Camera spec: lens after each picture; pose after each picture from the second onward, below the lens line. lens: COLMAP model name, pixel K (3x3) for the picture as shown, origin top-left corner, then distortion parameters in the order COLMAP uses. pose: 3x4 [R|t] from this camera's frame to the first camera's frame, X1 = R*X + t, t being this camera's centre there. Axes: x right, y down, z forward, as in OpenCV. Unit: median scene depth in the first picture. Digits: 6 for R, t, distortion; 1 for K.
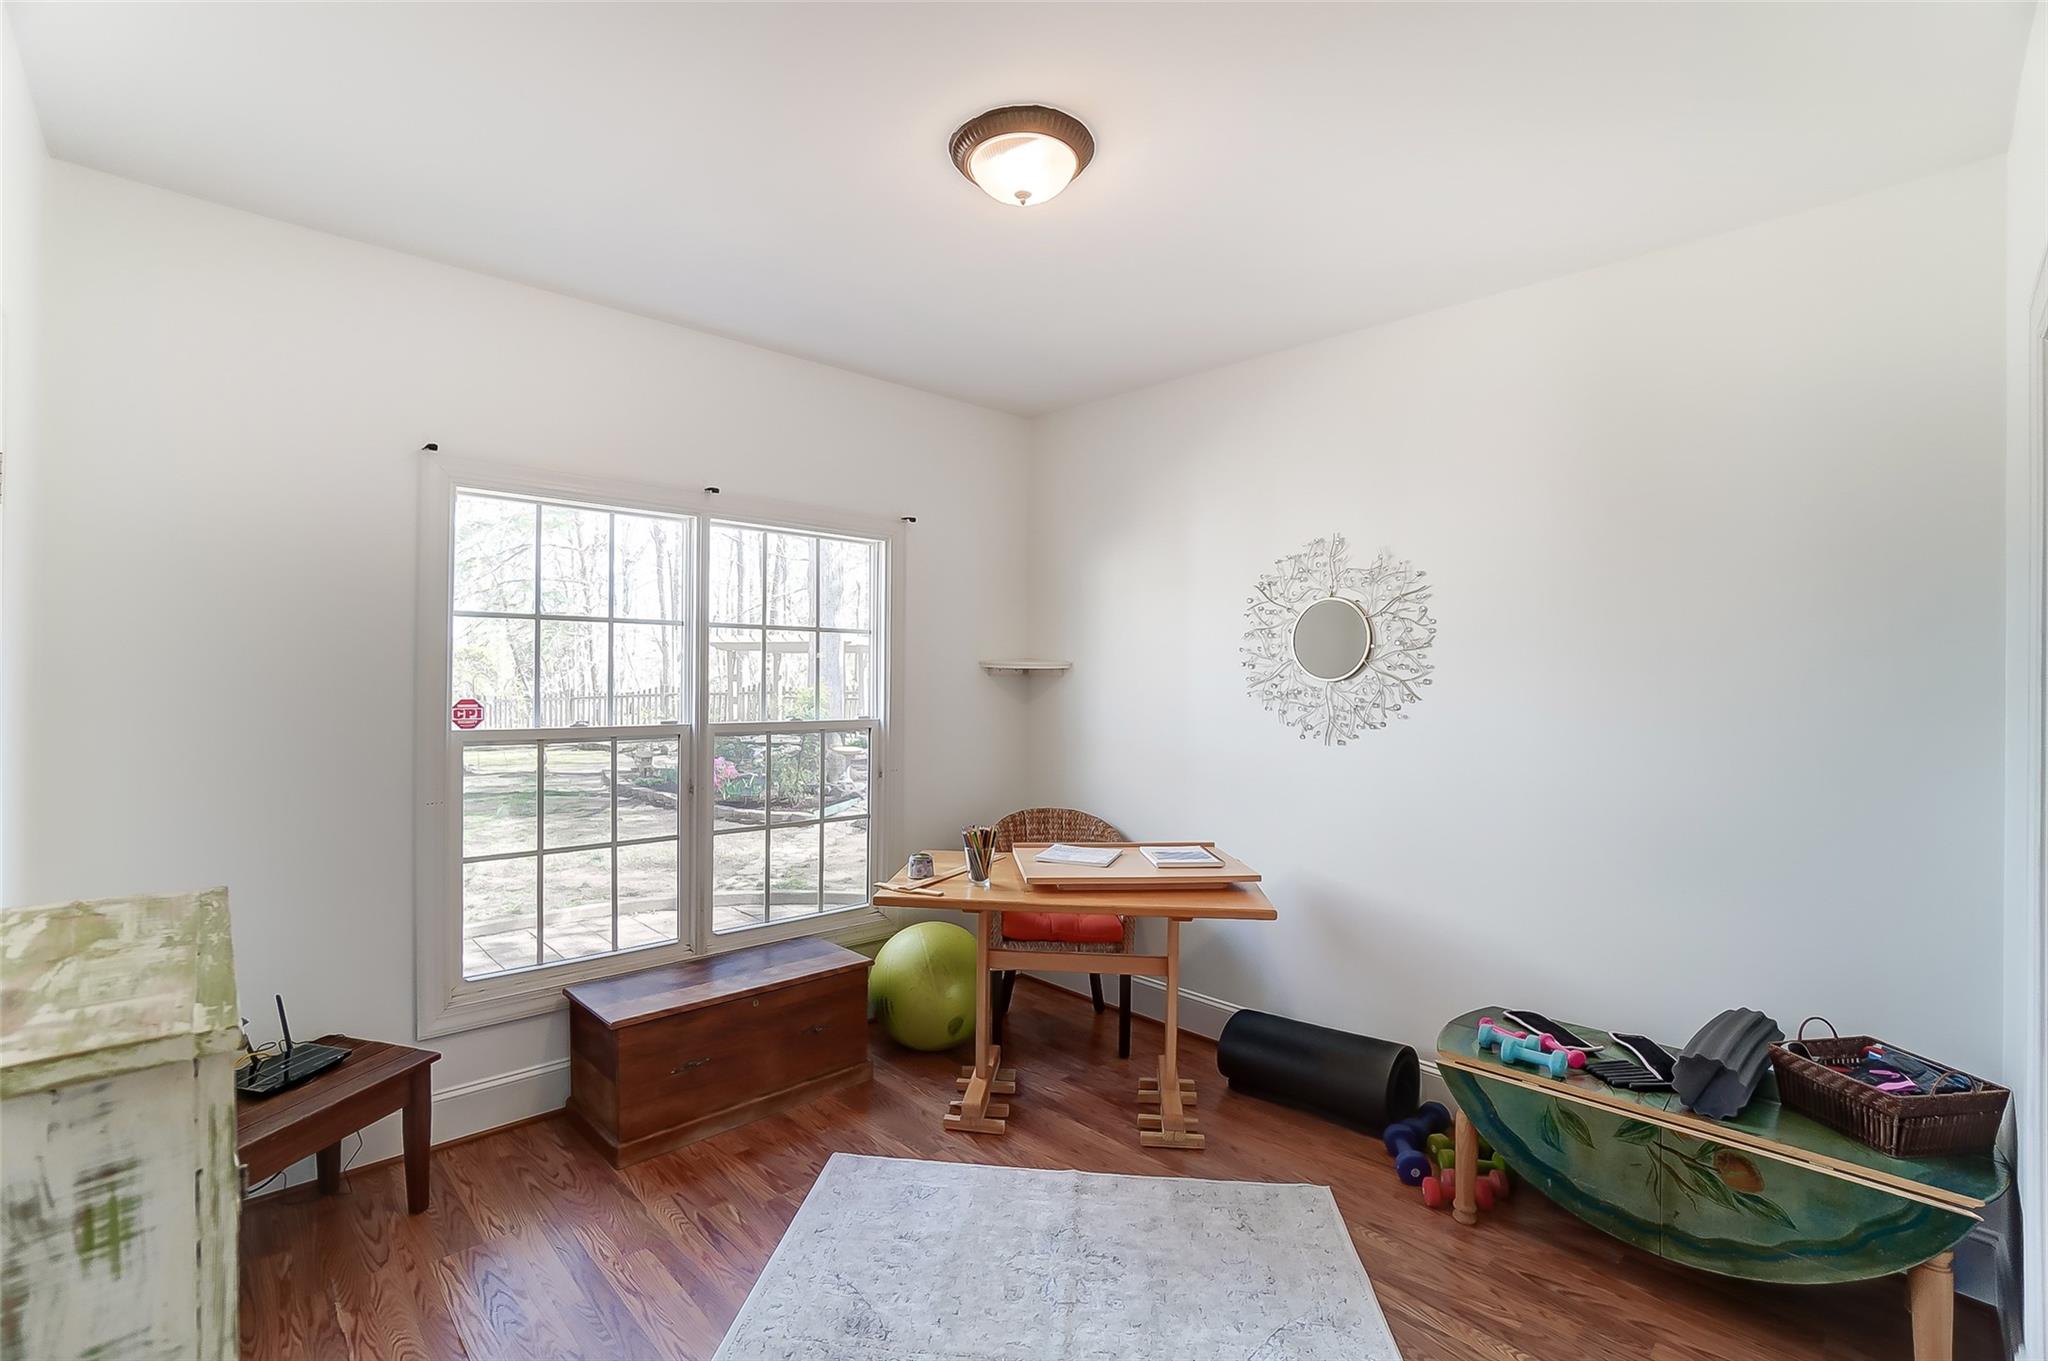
lens RADIAL K [[913.7, 0, 1000.3], [0, 913.7, 683.1], [0, 0, 1]] dist [-0.060652, 0.022652]
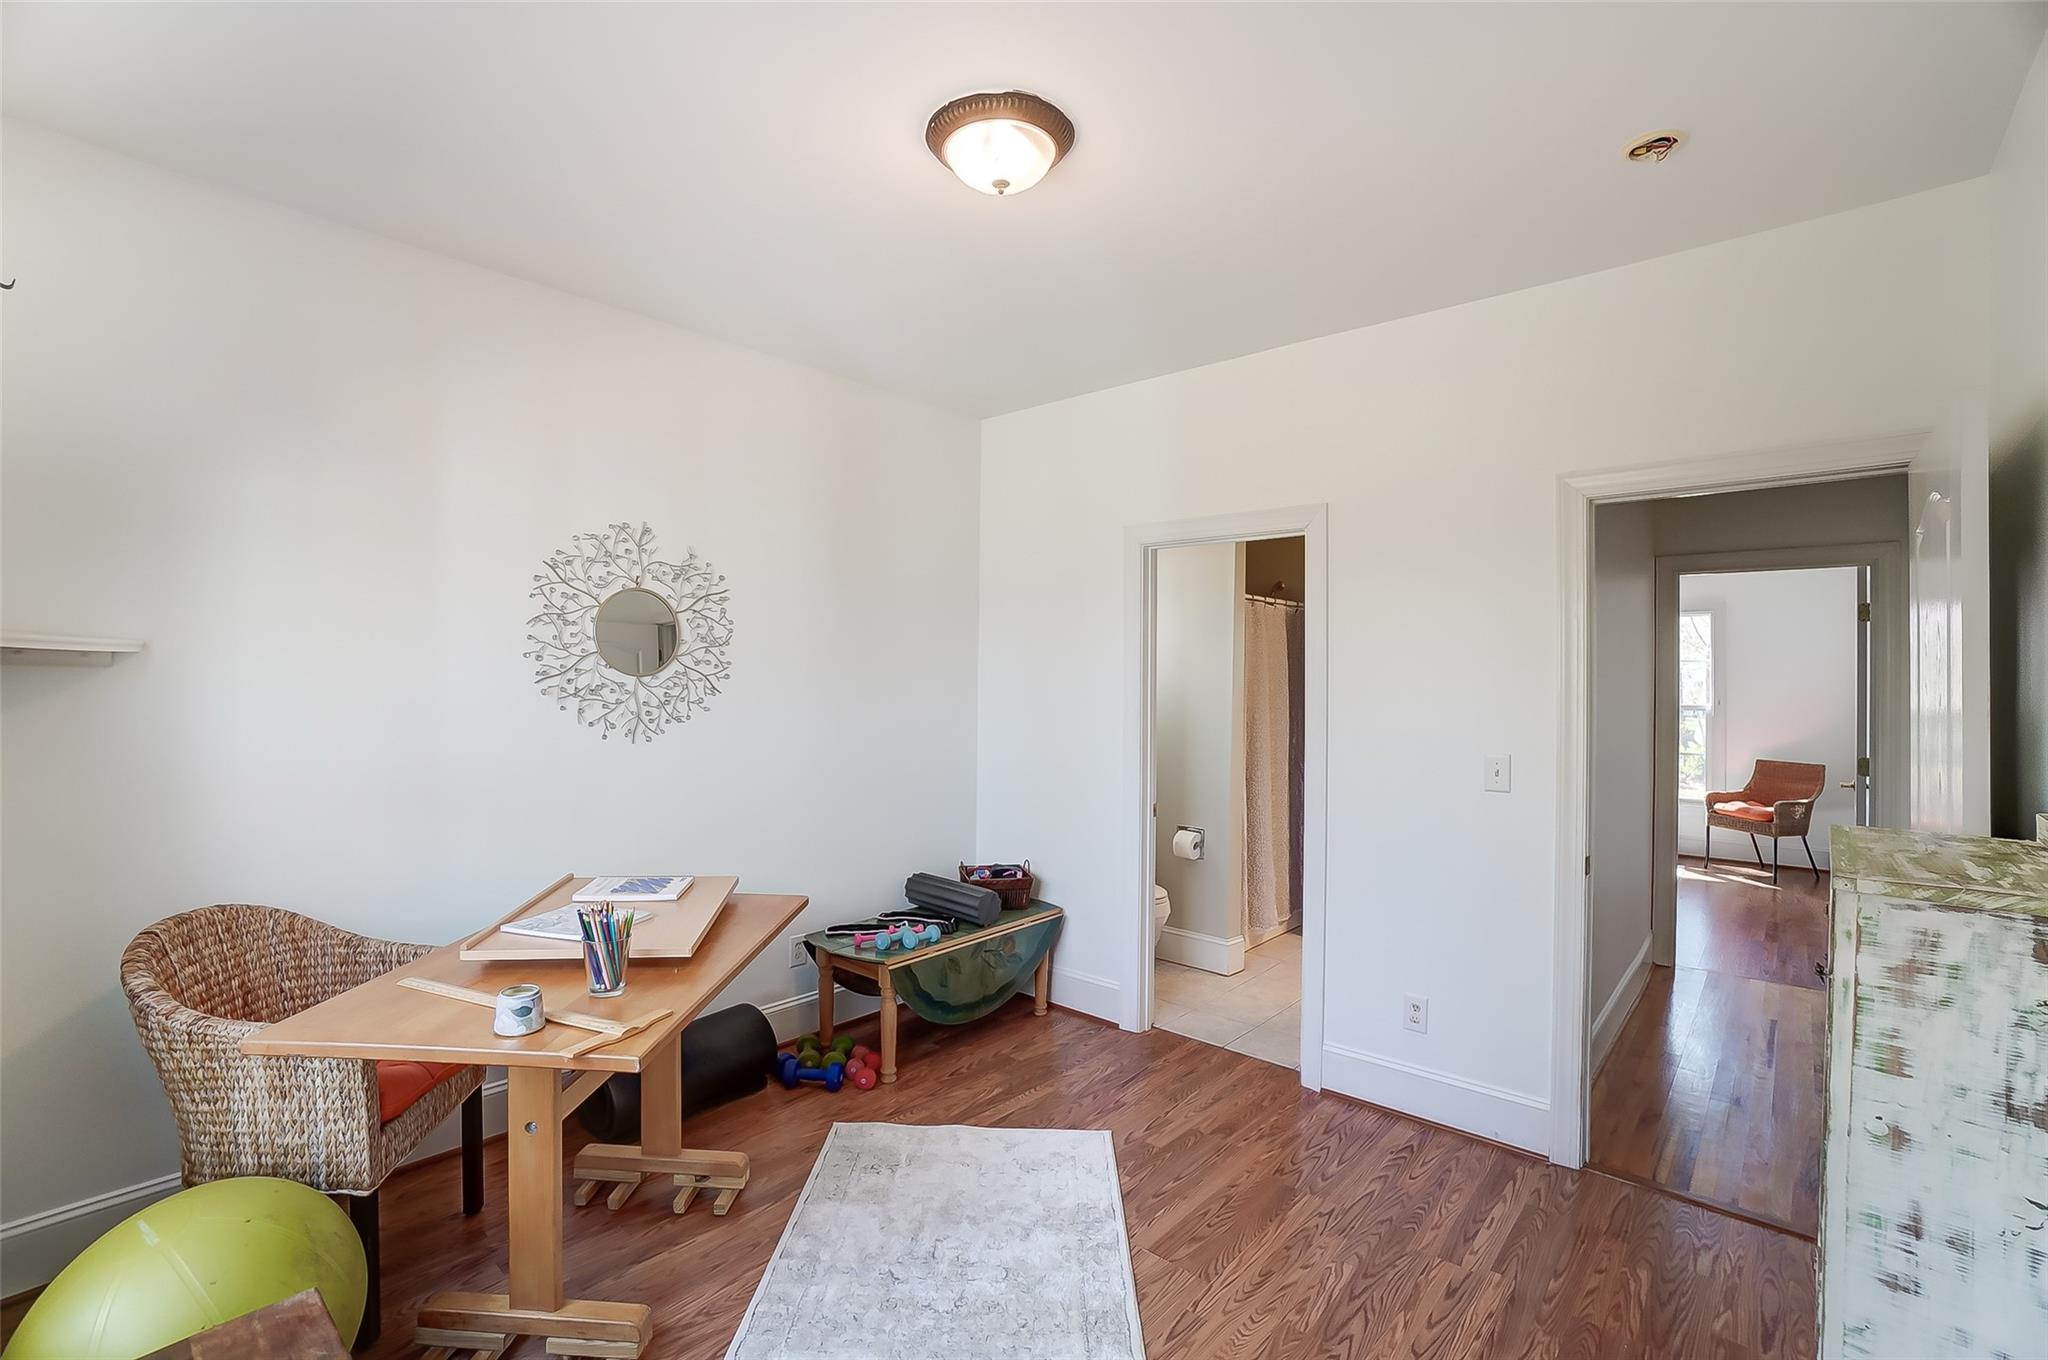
lens RADIAL K [[913.7, 0, 1000.3], [0, 913.7, 682.6], [0, 0, 1]] dist [-0.060652, 0.022652]
pose [[-0.085304, -0.013741, 0.996260, -0.627779], [-0.005161, 0.999898, 0.013349, -0.009807], [-0.996342, -0.004003, -0.085366, 0.712578]]
